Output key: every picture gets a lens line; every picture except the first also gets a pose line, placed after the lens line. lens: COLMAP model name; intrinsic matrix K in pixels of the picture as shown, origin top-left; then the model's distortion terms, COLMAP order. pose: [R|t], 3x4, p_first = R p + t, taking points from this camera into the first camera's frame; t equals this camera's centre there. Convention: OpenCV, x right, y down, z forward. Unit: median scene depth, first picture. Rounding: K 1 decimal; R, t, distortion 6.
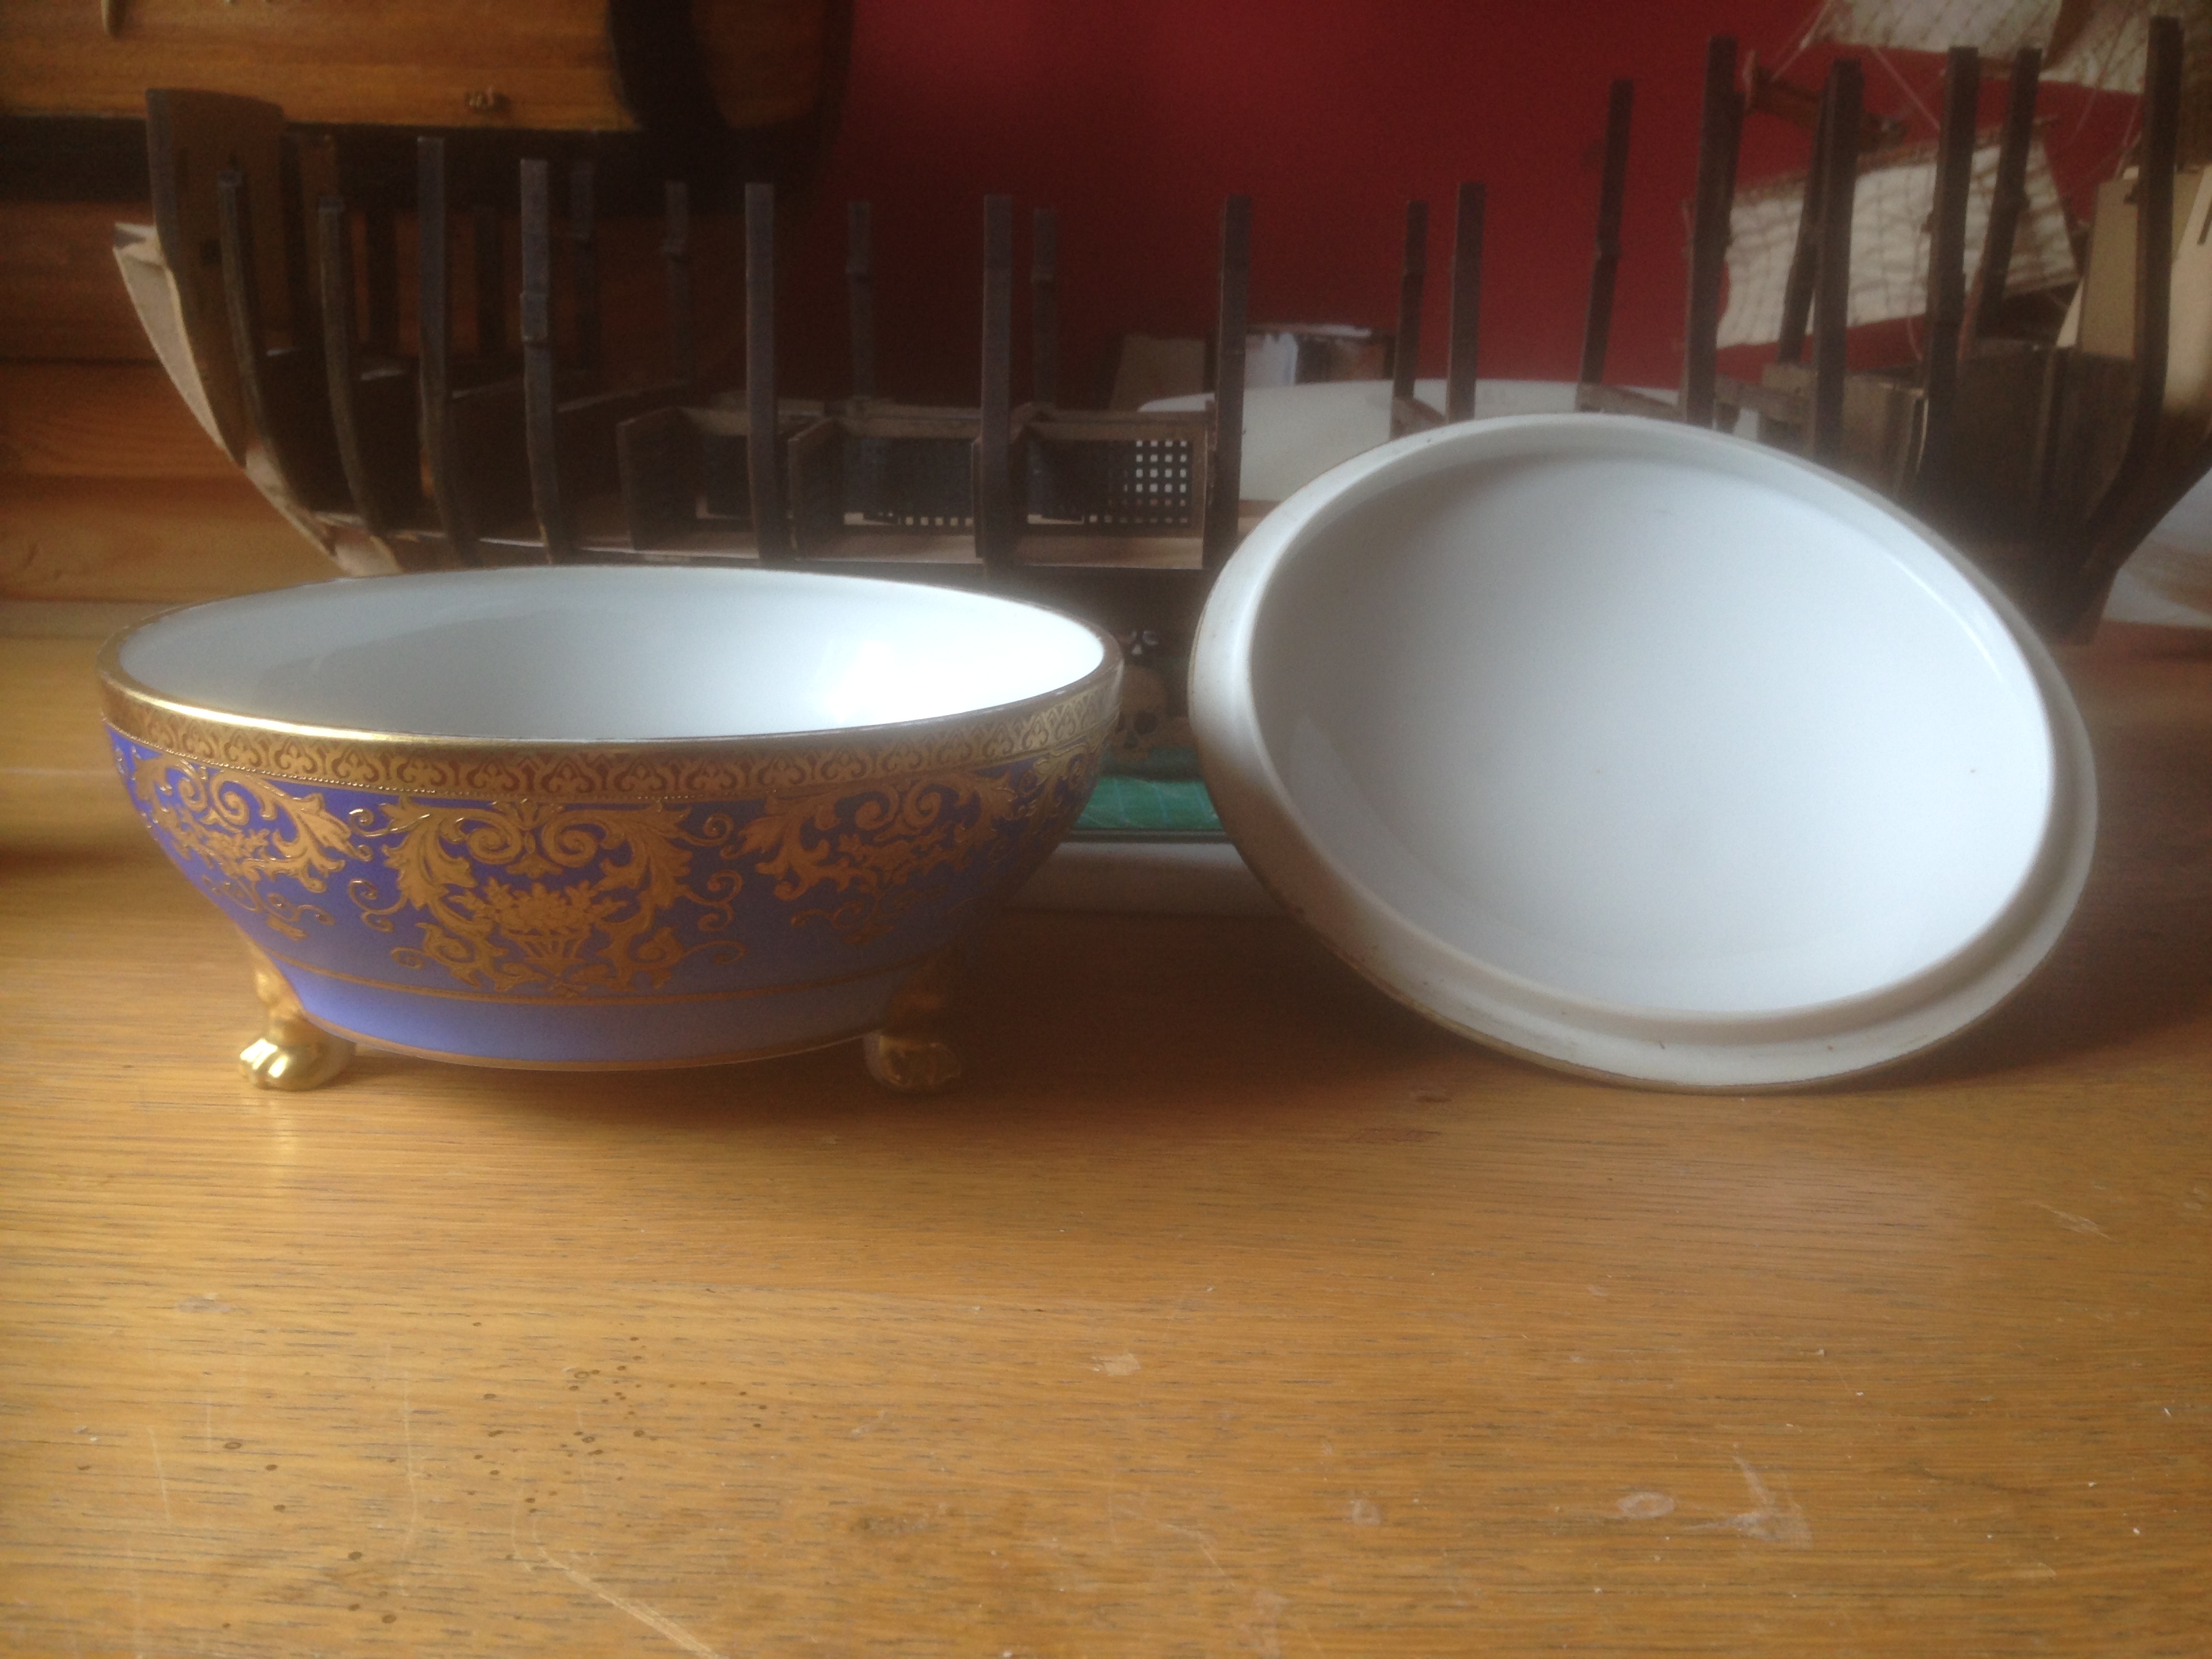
lens RADIAL K [[2091.1, 0, 1106.0], [0, 2091.1, 829.5], [0, 0, 1]] dist [0.069133, 0.005344]
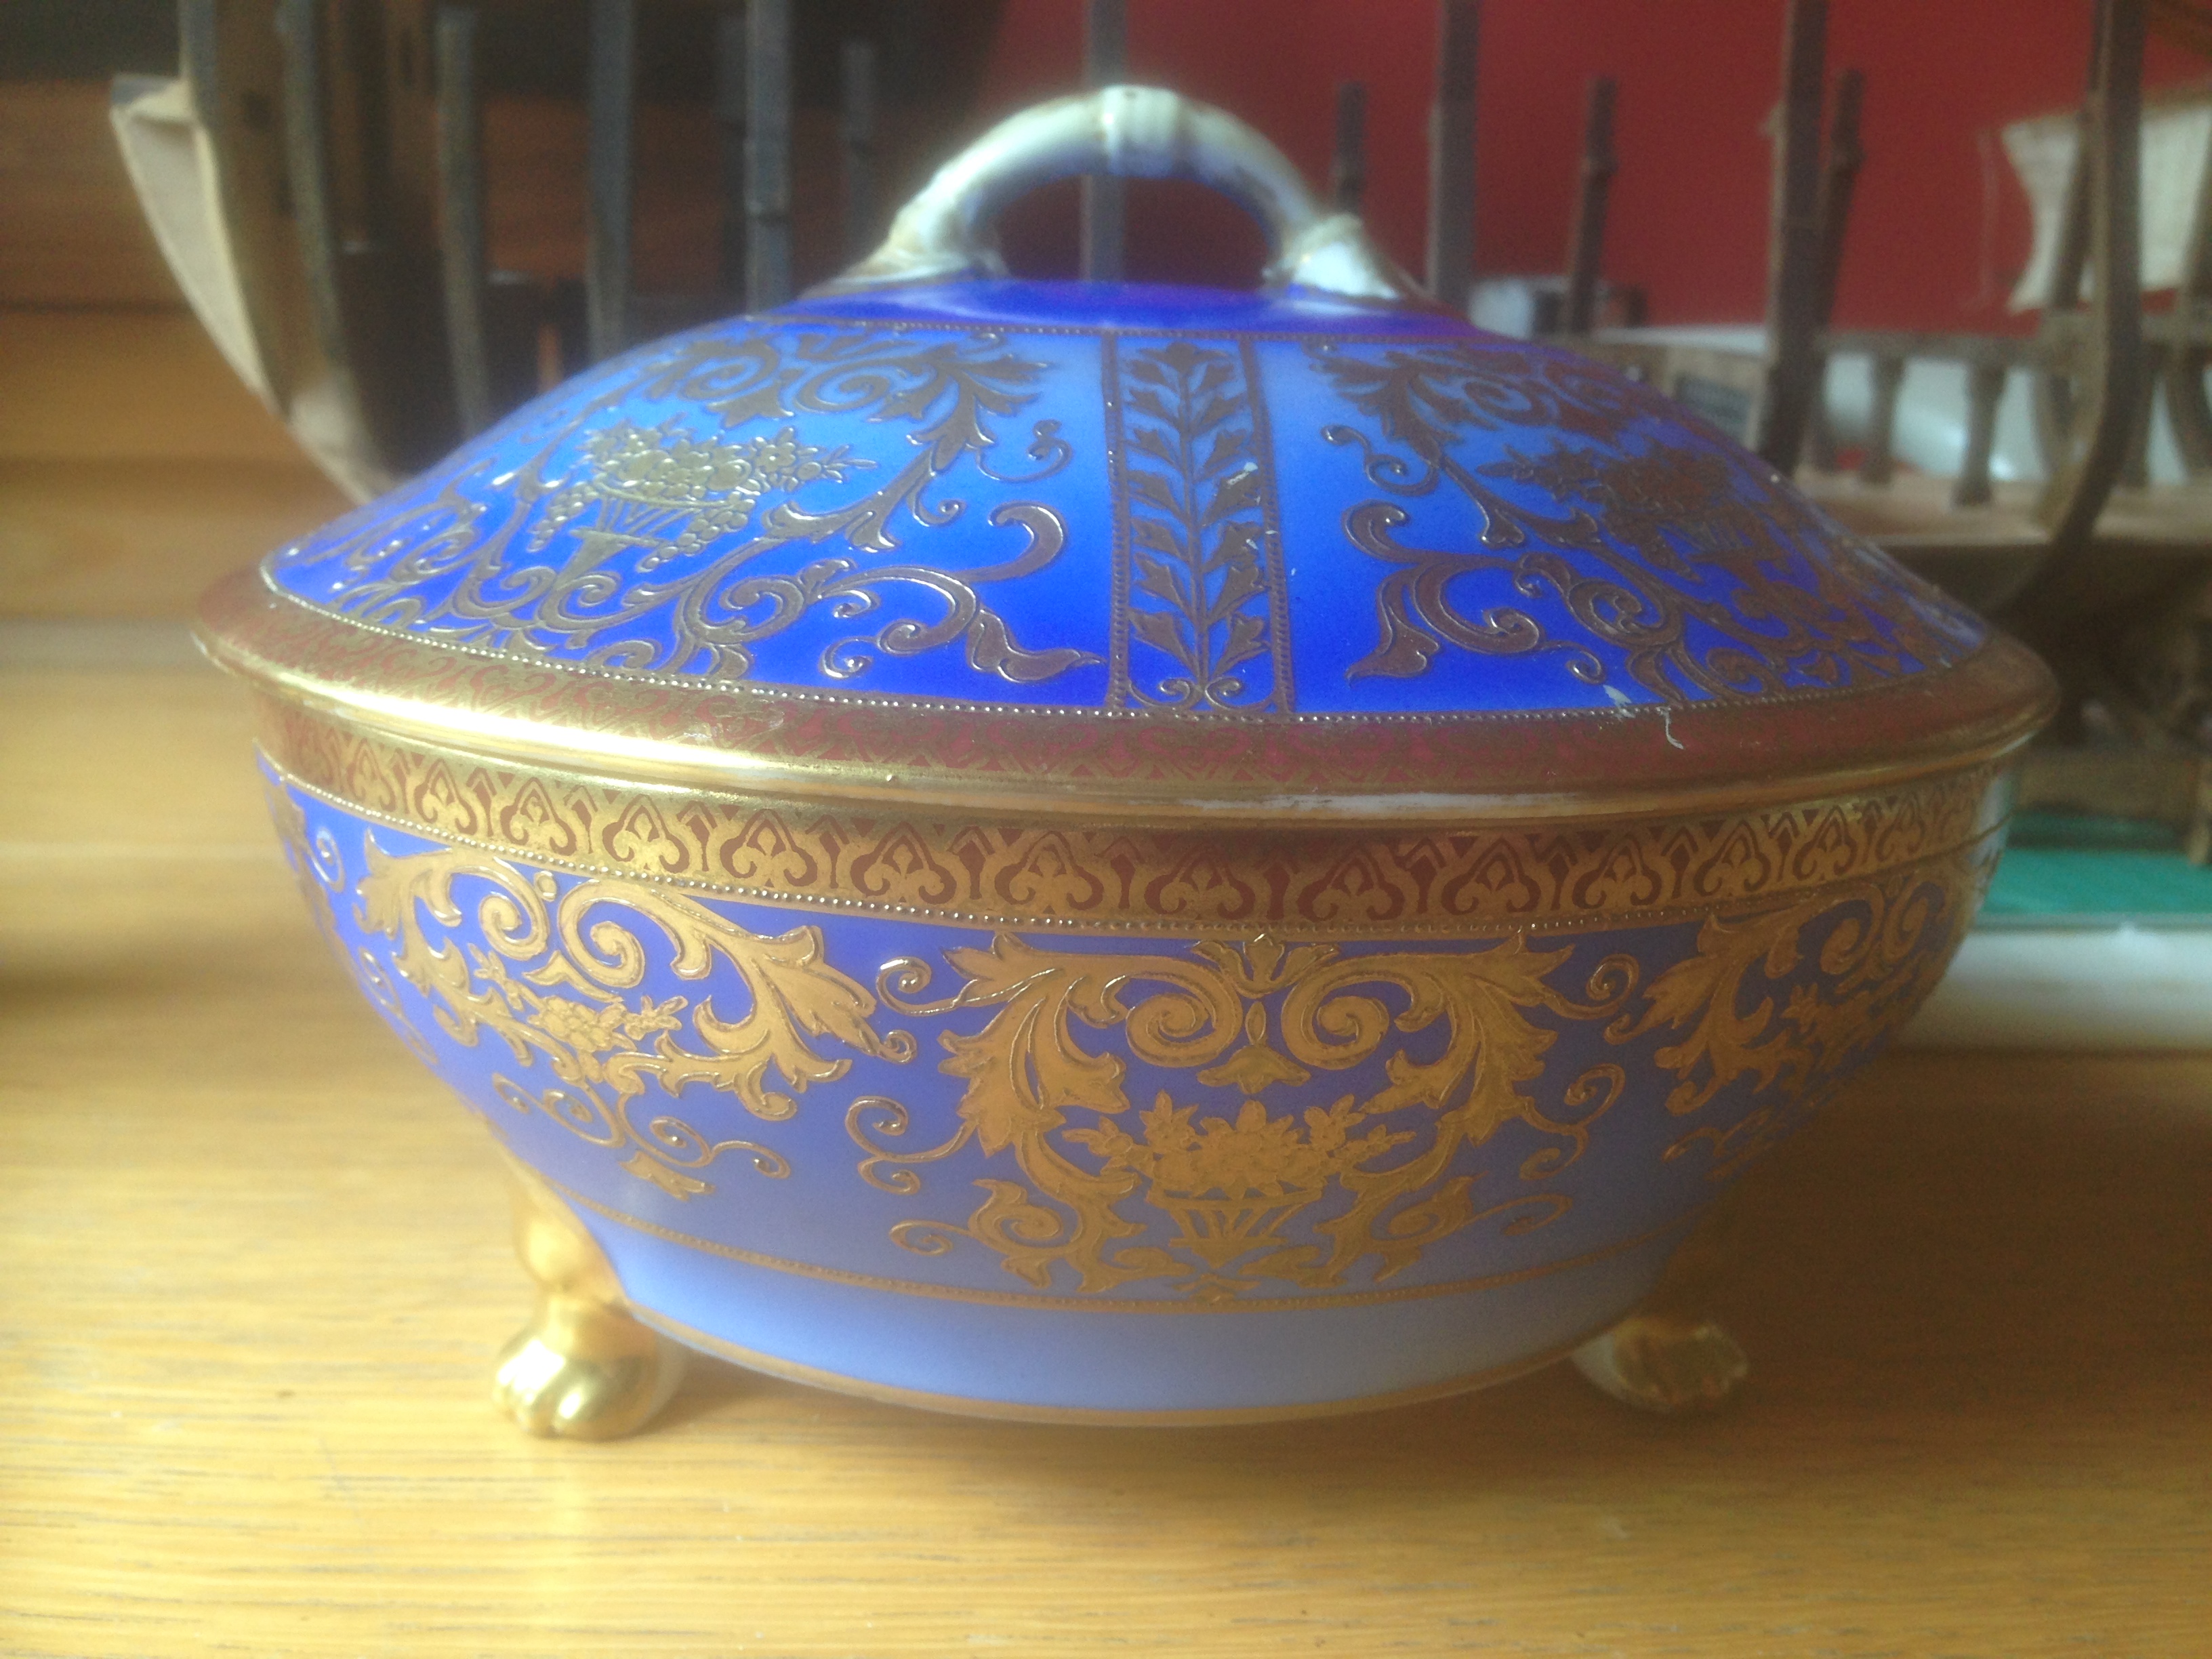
lens RADIAL K [[2121.7, 0, 1106.0], [0, 2121.7, 829.5], [0, 0, 1]] dist [0.002698, 0.126672]
pose [[0.998179, -0.012778, 0.058952, -0.327846], [0.013897, 0.999730, -0.018600, -0.028797], [-0.058699, 0.019385, 0.998088, 0.500251]]
